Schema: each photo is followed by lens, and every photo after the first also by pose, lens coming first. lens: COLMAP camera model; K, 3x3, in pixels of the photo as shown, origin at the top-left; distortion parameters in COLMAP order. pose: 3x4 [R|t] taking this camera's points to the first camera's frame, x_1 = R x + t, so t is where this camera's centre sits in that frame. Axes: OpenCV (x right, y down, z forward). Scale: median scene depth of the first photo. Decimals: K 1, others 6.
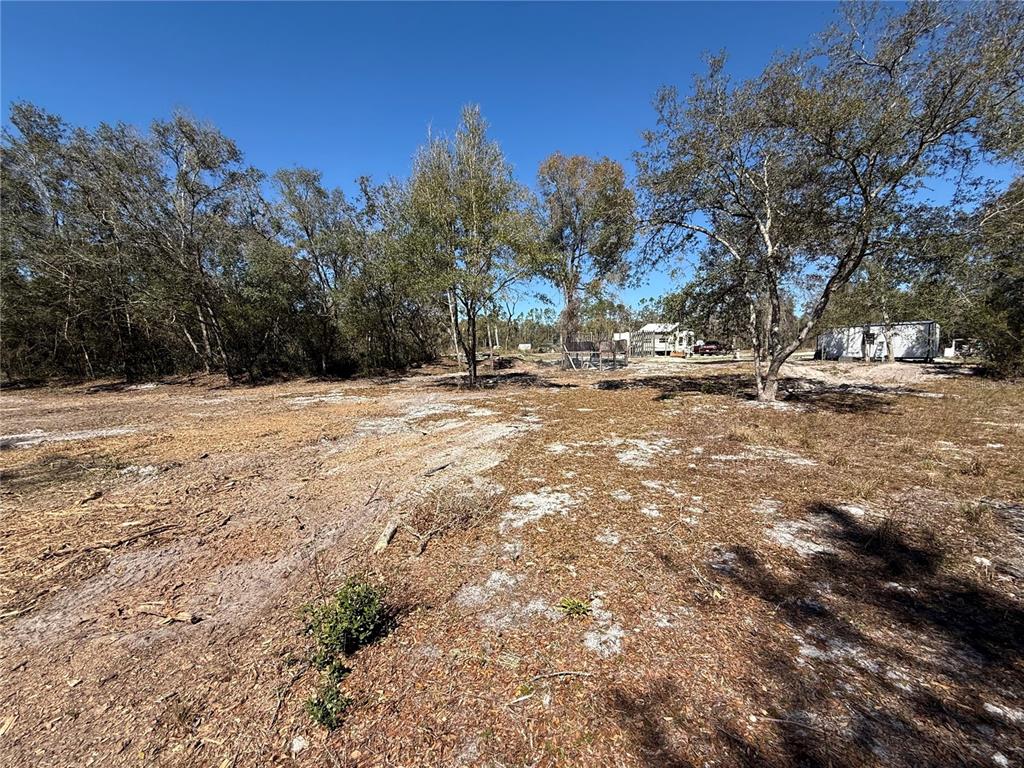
lens RADIAL K [[408.1, 0, 512.0], [0, 408.1, 384.0], [0, 0, 1]] dist [0.000161, 0.000053]
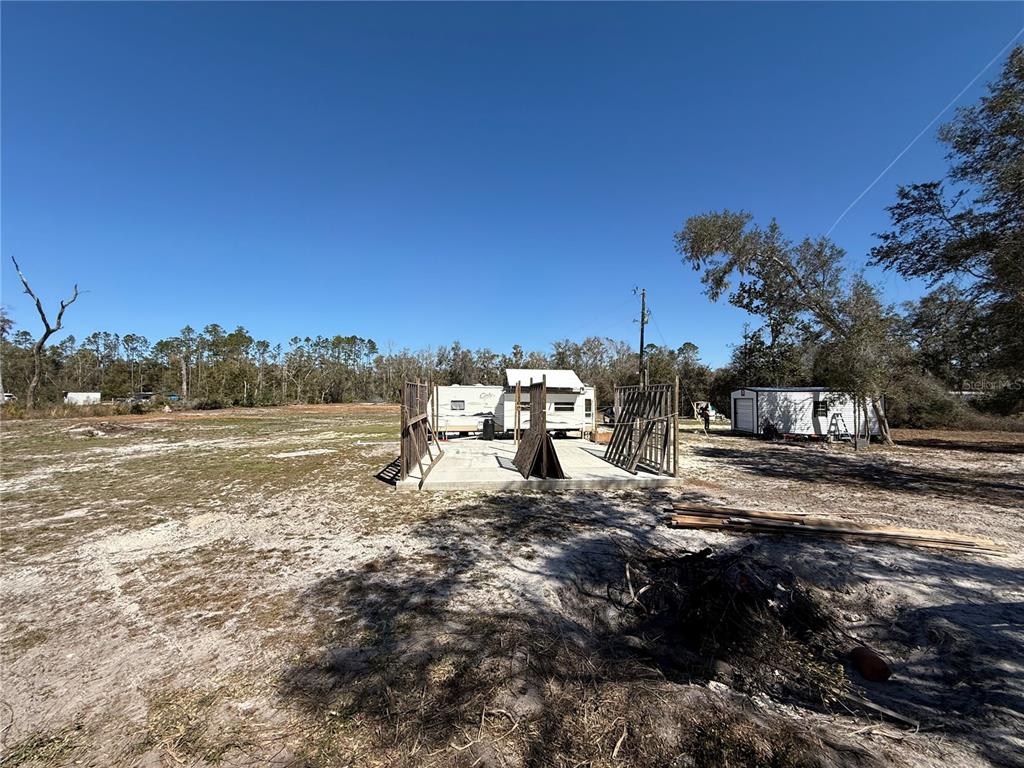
lens RADIAL K [[408.1, 0, 512.0], [0, 408.1, 384.0], [0, 0, 1]] dist [0.000161, 0.000053]
pose [[0.653295, 0.035331, 0.756279, -0.019062], [0.053707, 0.994231, -0.092841, -0.092891], [-0.755196, 0.101270, 0.647629, 0.752067]]
